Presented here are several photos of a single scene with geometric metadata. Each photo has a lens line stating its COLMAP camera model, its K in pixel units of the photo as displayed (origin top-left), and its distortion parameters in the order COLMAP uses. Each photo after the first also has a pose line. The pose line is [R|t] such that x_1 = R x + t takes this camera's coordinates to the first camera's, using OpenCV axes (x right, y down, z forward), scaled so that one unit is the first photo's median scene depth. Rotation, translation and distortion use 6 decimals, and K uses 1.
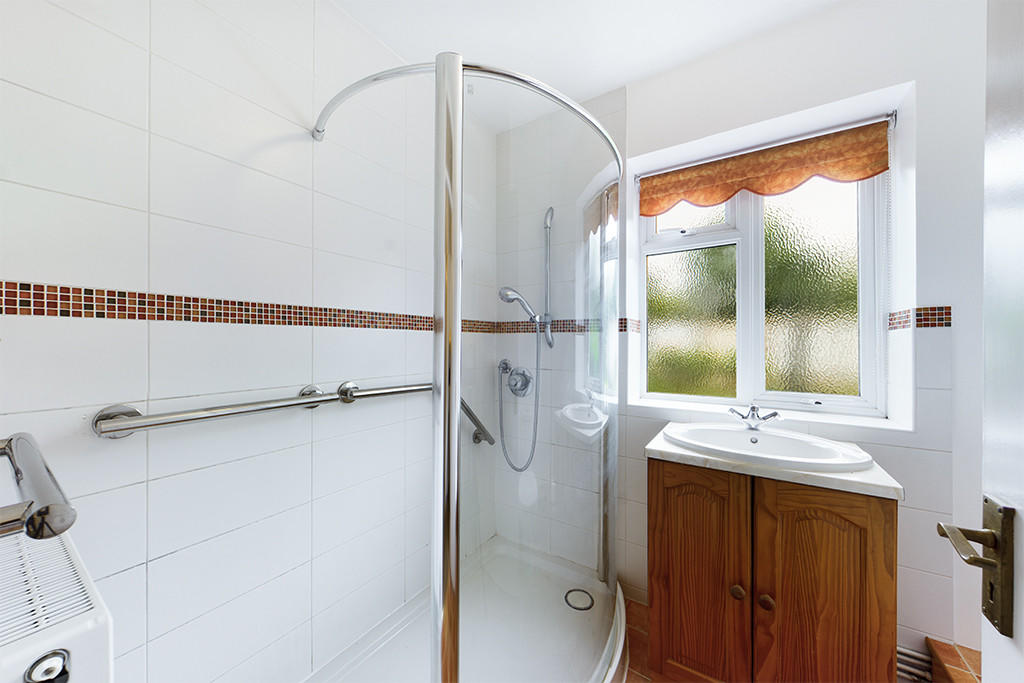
lens RADIAL K [[356.6, 0, 516.1], [0, 356.6, 341.7], [0, 0, 1]] dist [0.001765, 0.000025]
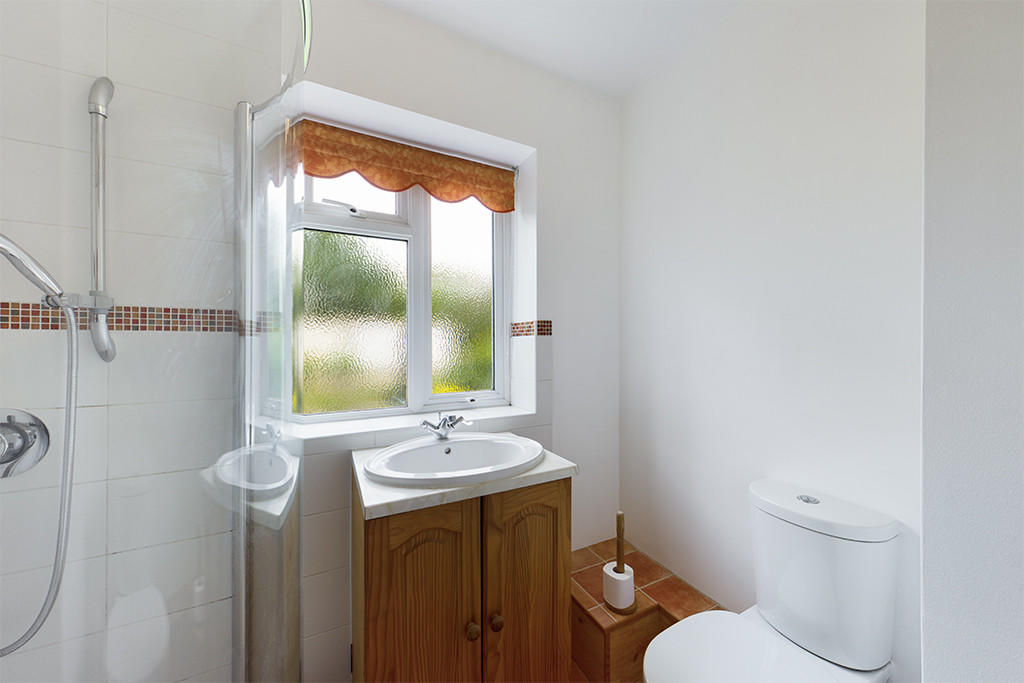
lens RADIAL K [[356.6, 0, 502.5], [0, 356.6, 343.6], [0, 0, 1]] dist [0.001765, 0.000025]
pose [[0.505408, -0.005920, 0.862860, -0.078043], [-0.000355, 0.999975, 0.007069, -0.015640], [-0.862881, -0.003879, 0.505393, 0.380246]]
